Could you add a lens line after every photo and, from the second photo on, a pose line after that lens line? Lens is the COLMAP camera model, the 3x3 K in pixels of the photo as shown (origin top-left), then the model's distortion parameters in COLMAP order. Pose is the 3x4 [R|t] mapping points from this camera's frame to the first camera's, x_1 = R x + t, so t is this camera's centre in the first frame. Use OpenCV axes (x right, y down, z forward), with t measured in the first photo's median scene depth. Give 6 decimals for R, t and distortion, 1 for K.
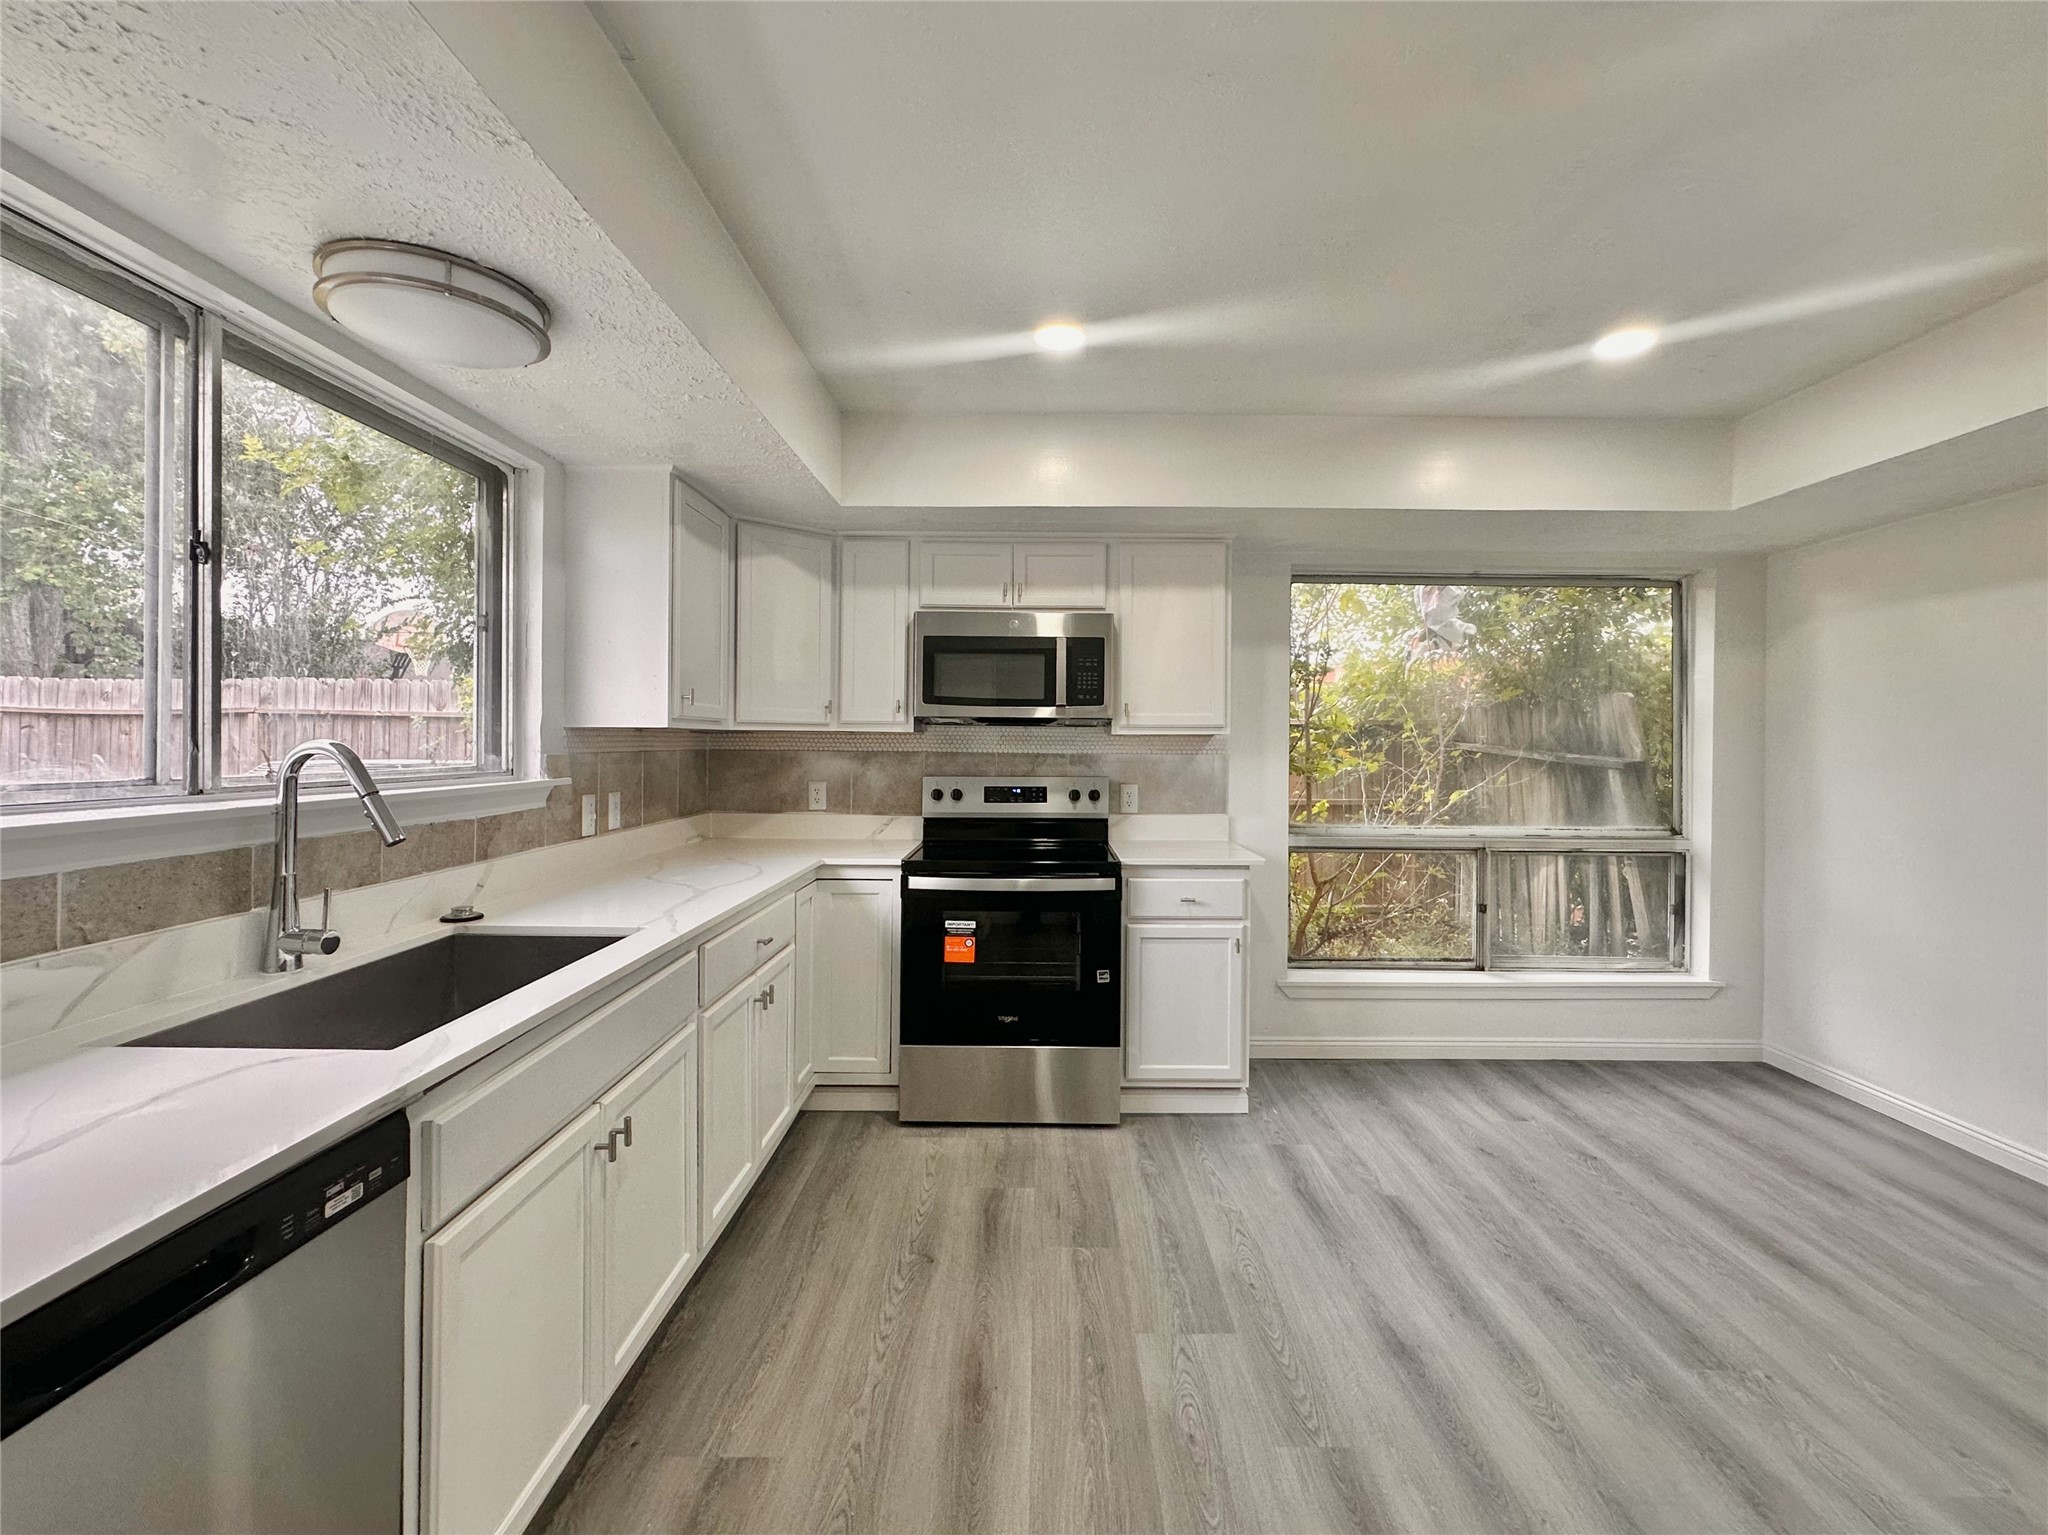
lens RADIAL K [[862.1, 0, 1040.9], [0, 862.1, 740.1], [0, 0, 1]] dist [-0.001097, 0.000604]
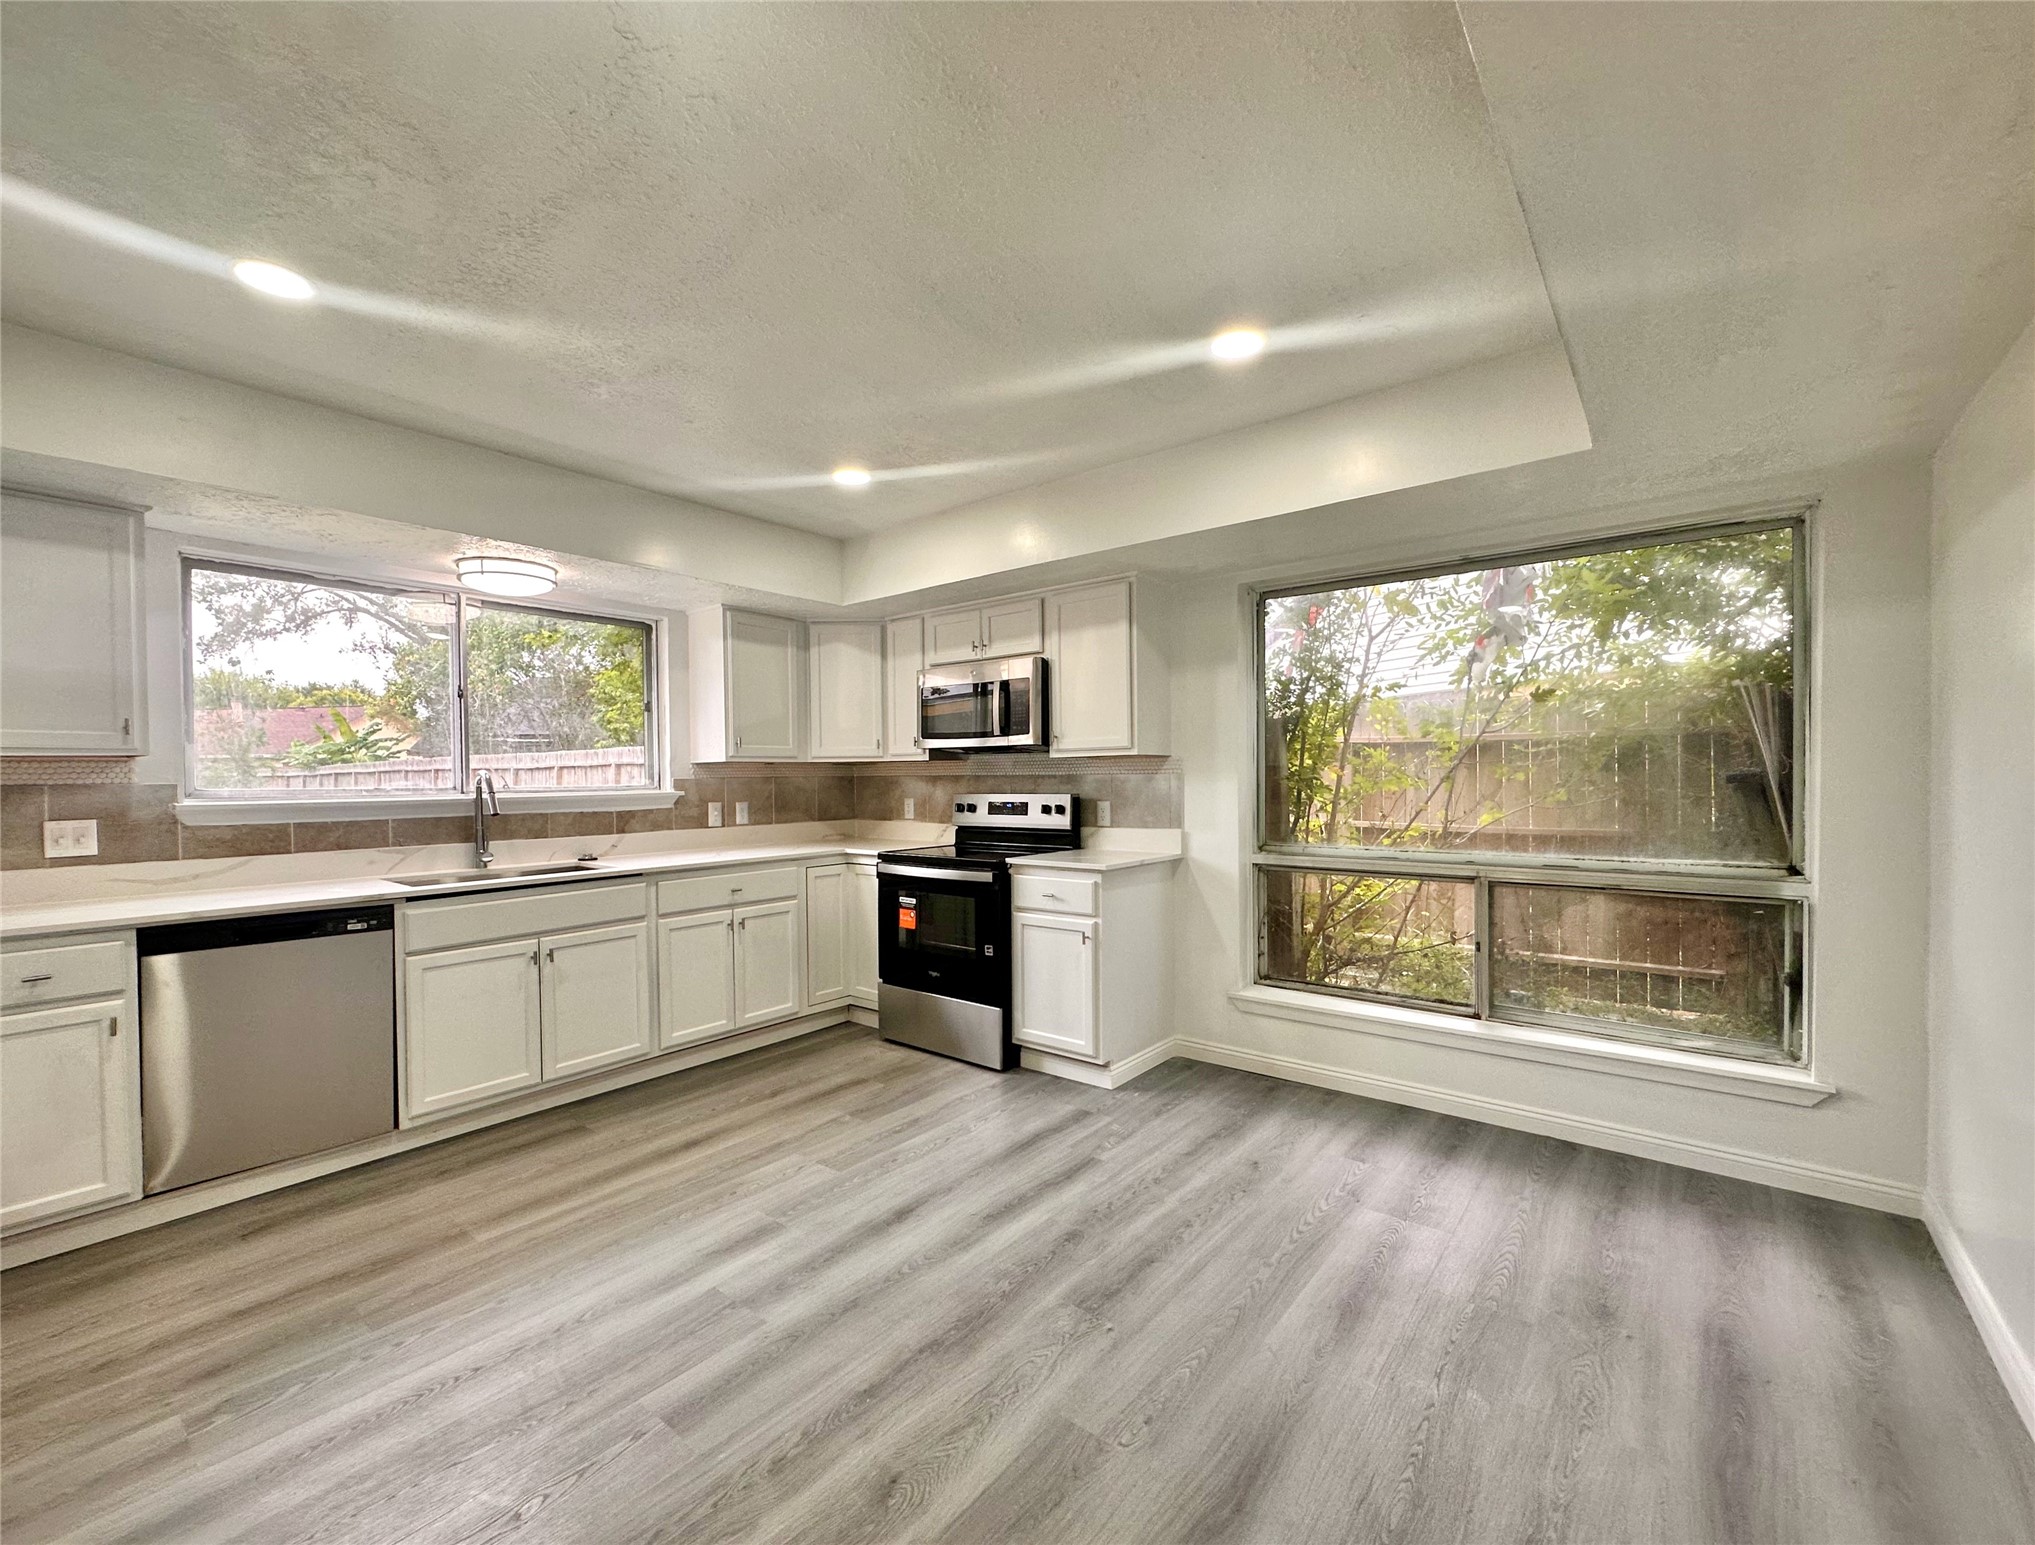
lens RADIAL K [[855.6, 0, 1005.6], [0, 855.6, 786.2], [0, 0, 1]] dist [-0.000374, 0.000039]
pose [[0.771796, -0.008323, -0.635815, 0.854124], [0.017203, 0.999822, 0.007795, 0.024653], [0.635637, -0.016954, 0.771802, 0.054330]]
